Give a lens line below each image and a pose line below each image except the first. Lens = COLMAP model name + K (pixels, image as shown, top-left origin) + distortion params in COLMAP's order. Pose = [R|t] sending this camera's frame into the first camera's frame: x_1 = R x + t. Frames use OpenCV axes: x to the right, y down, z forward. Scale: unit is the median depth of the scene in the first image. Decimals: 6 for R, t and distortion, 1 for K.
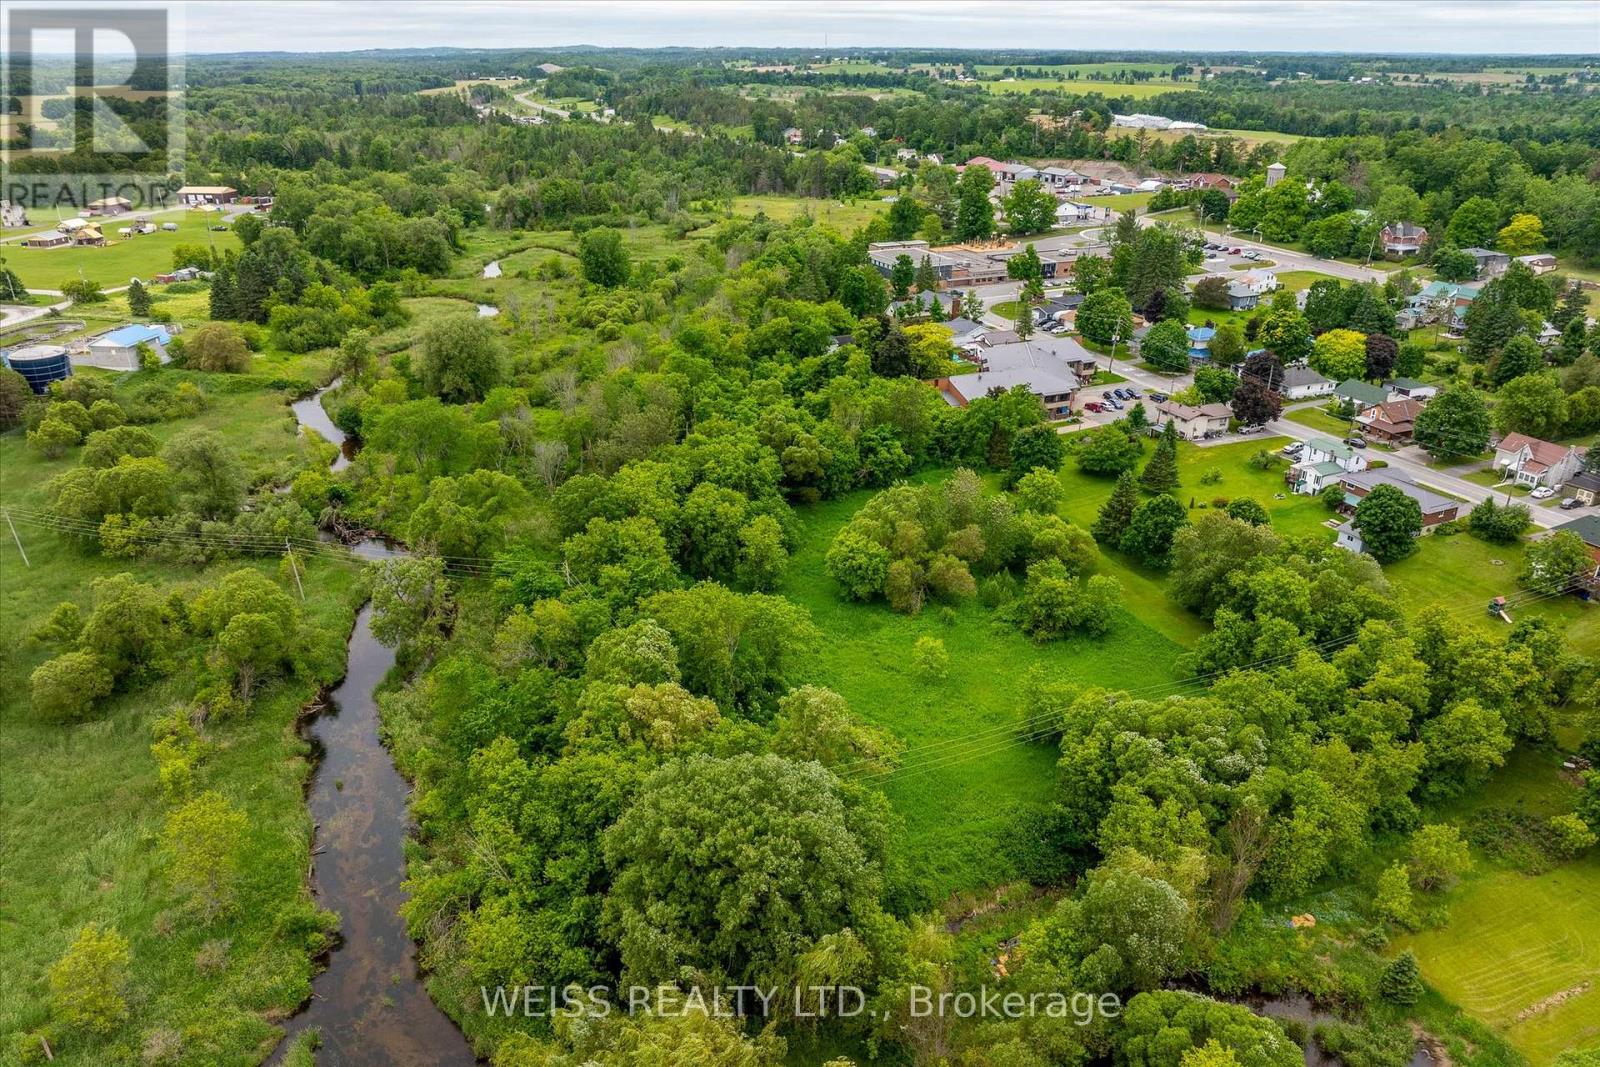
lens RADIAL K [[1133.7, 0, 798.4], [0, 1133.7, 581.0], [0, 0, 1]] dist [-0.045127, 0.011228]
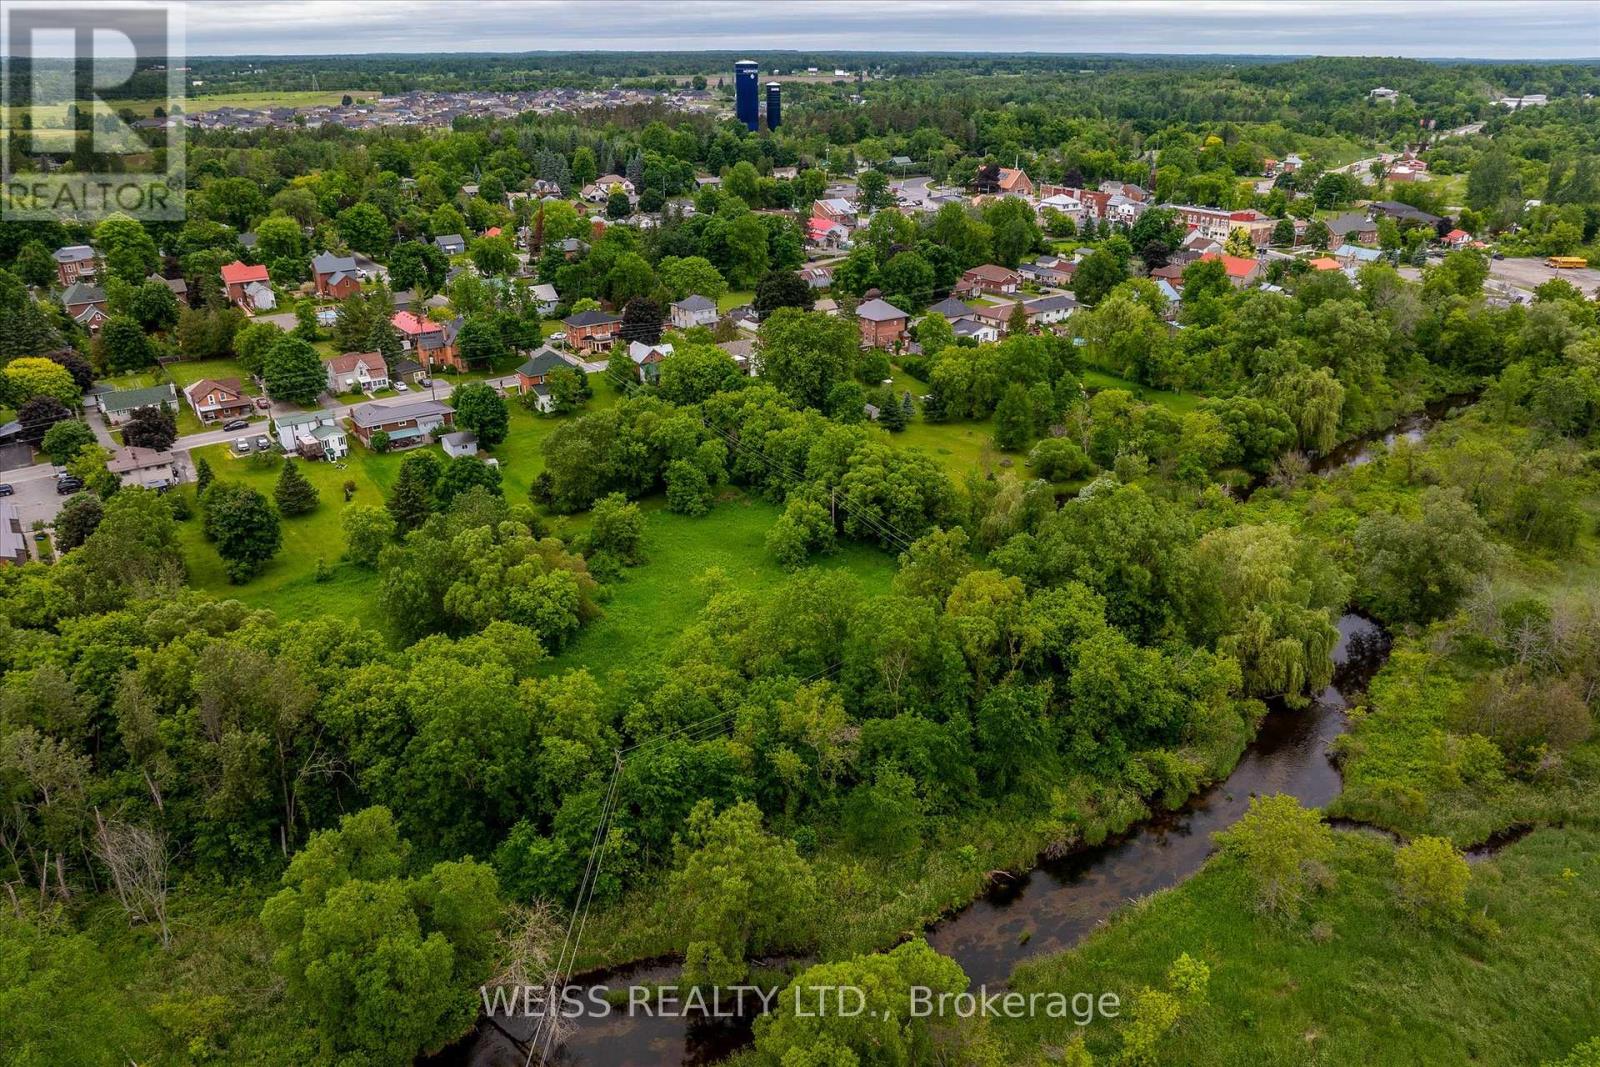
lens RADIAL K [[1133.7, 0, 801.3], [0, 1133.7, 592.2], [0, 0, 1]] dist [-0.045127, 0.011228]
pose [[-0.187494, -0.427150, 0.884527, -0.249219], [0.422034, 0.778112, 0.465220, -0.115089], [-0.886980, 0.460526, 0.034380, 0.252224]]
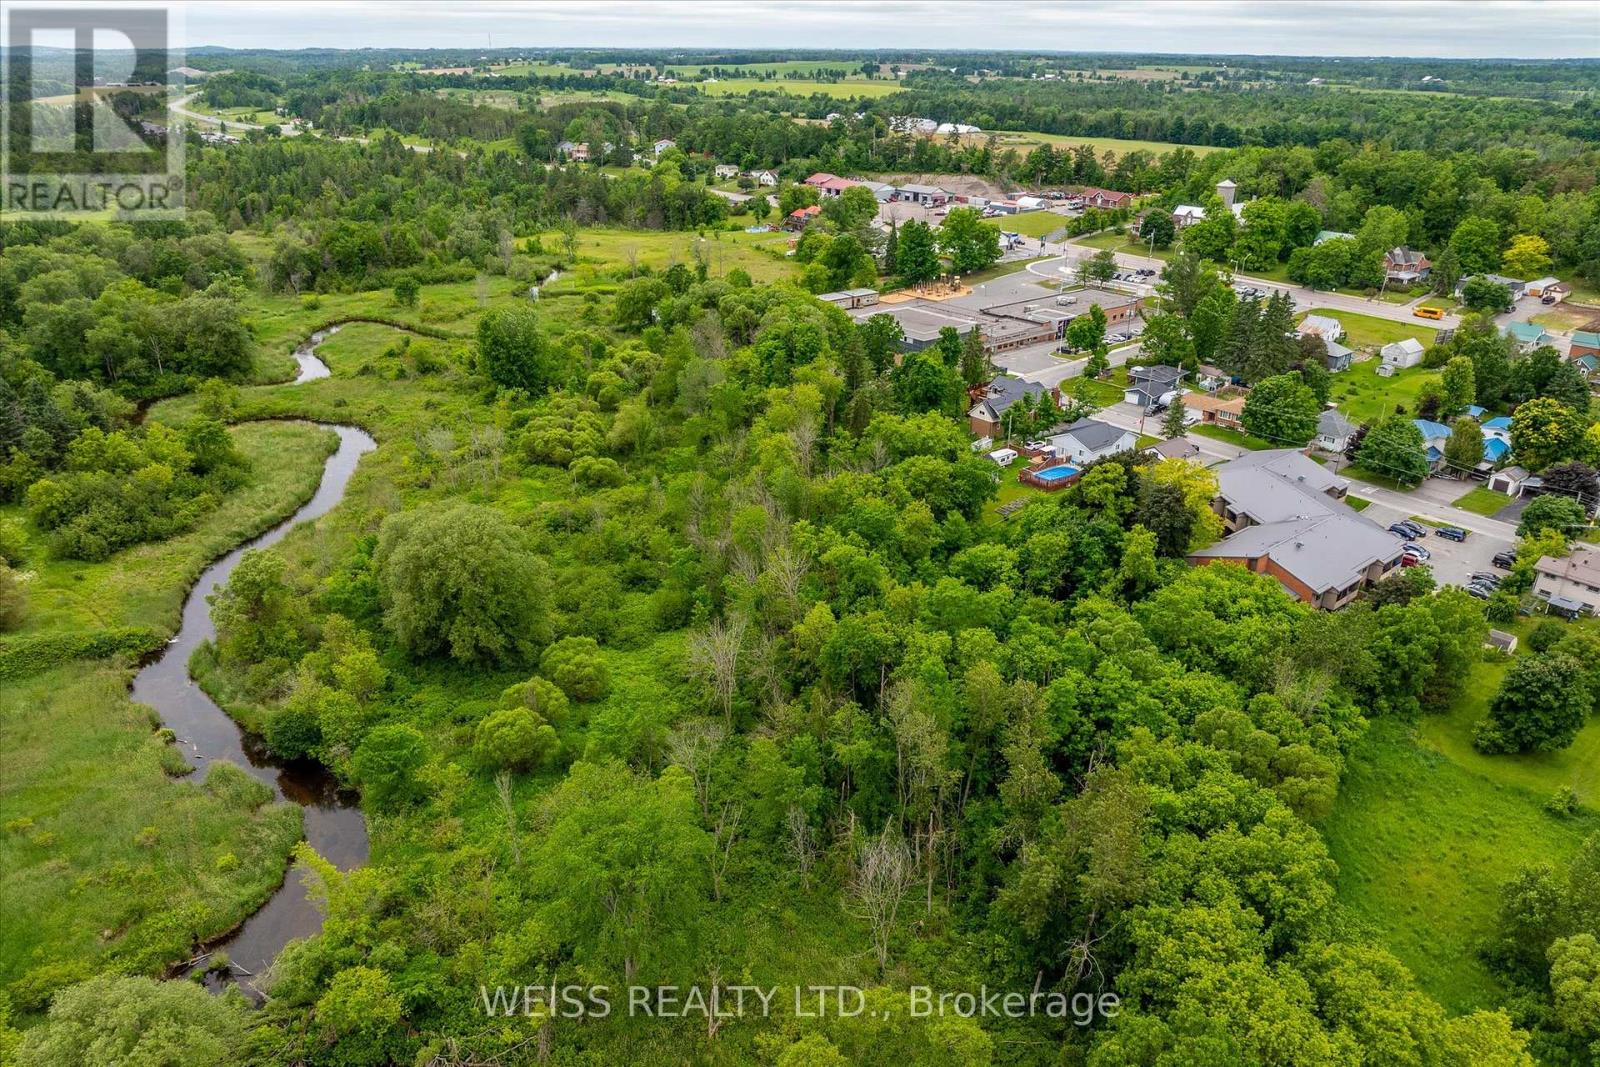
lens RADIAL K [[1133.7, 0, 800.6], [0, 1133.7, 588.6], [0, 0, 1]] dist [-0.045127, 0.011228]
pose [[0.961631, -0.114458, 0.249330, -0.138726], [0.112945, 0.993392, 0.020414, -0.094247], [-0.250019, 0.008529, 0.968203, 0.196477]]
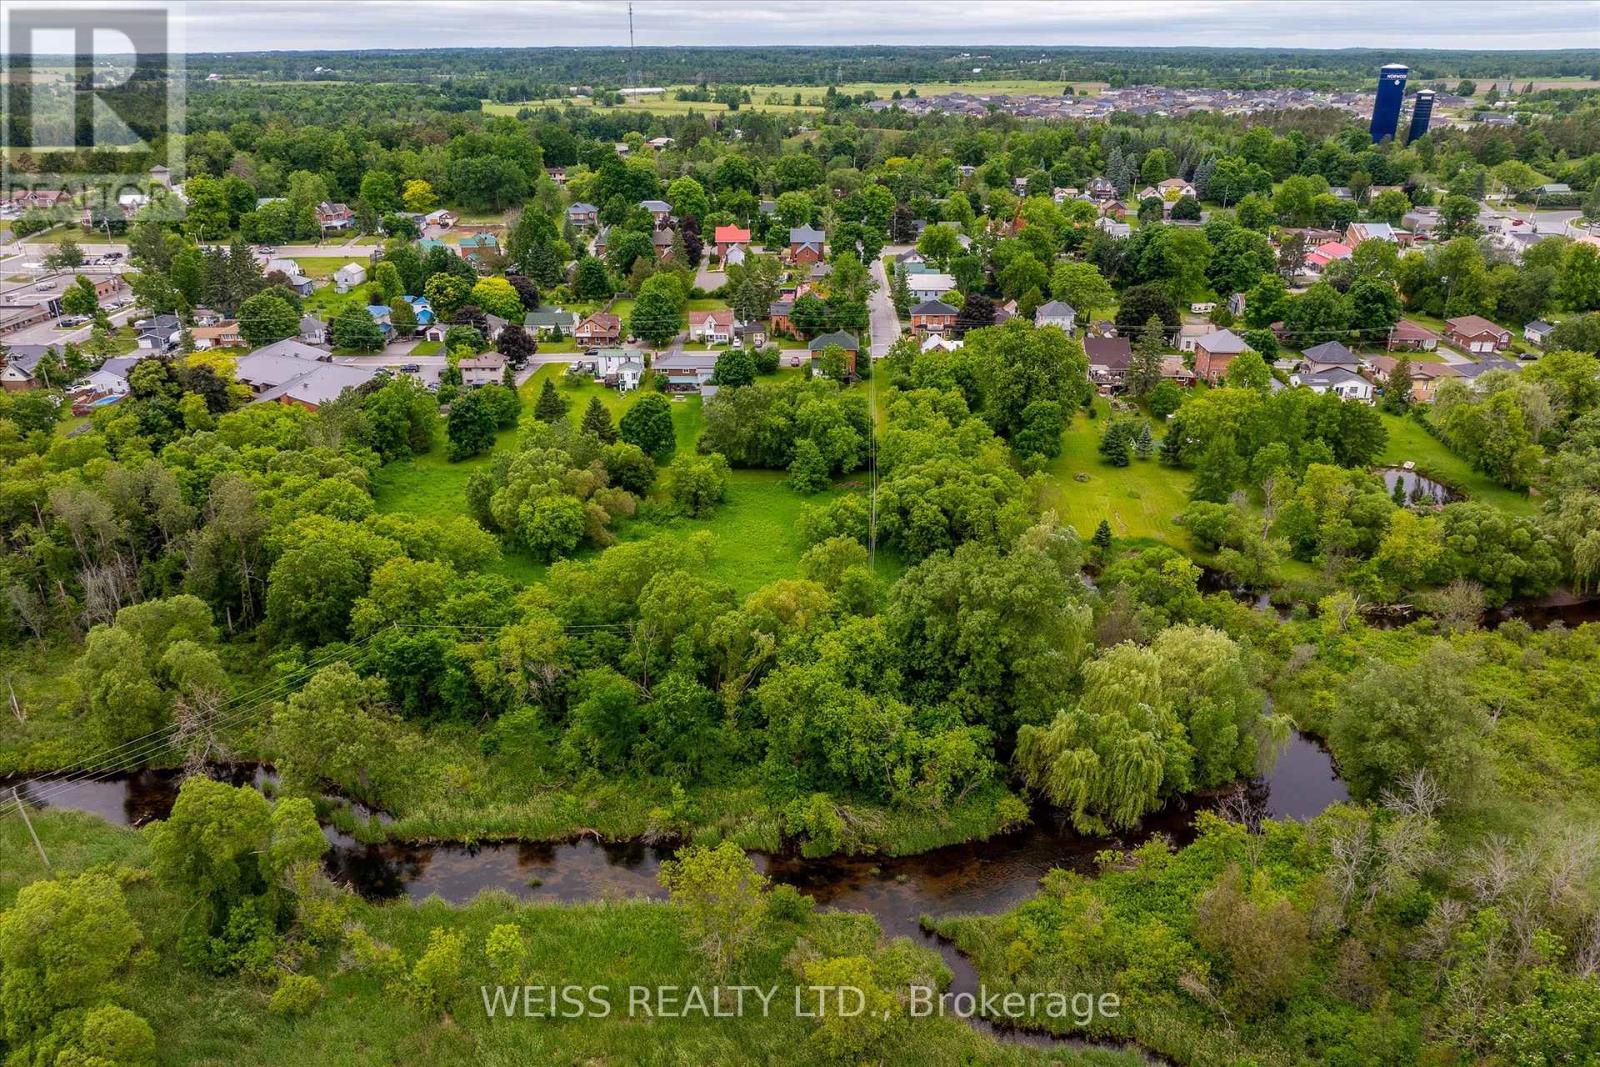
lens RADIAL K [[1133.7, 0, 799.4], [0, 1133.7, 592.4], [0, 0, 1]] dist [-0.045127, 0.011228]
pose [[0.434429, -0.395879, 0.809043, -0.237233], [0.388784, 0.892664, 0.228032, -0.035676], [-0.812477, 0.215479, 0.541710, 0.077778]]
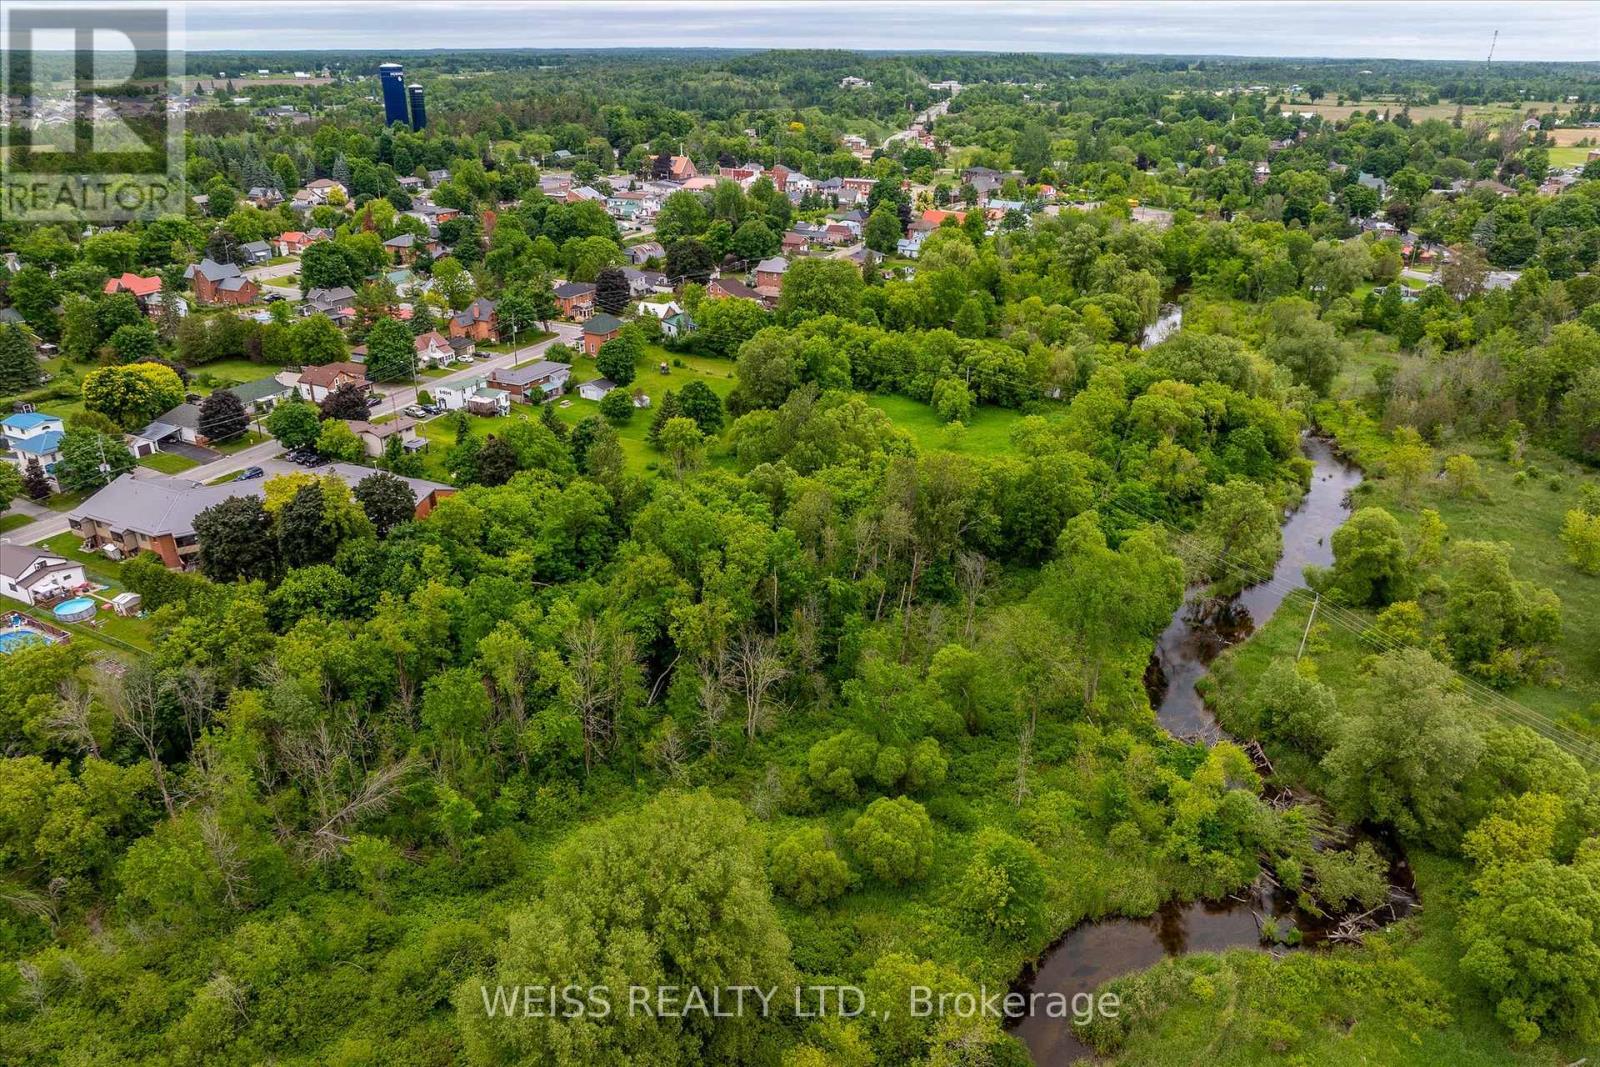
lens RADIAL K [[1133.7, 0, 799.4], [0, 1133.7, 595.8], [0, 0, 1]] dist [-0.045127, 0.011228]
pose [[-0.612370, -0.349450, 0.709146, -0.270666], [0.336526, 0.696456, 0.633798, -0.242201], [-0.715369, 0.626765, -0.308889, 0.507482]]
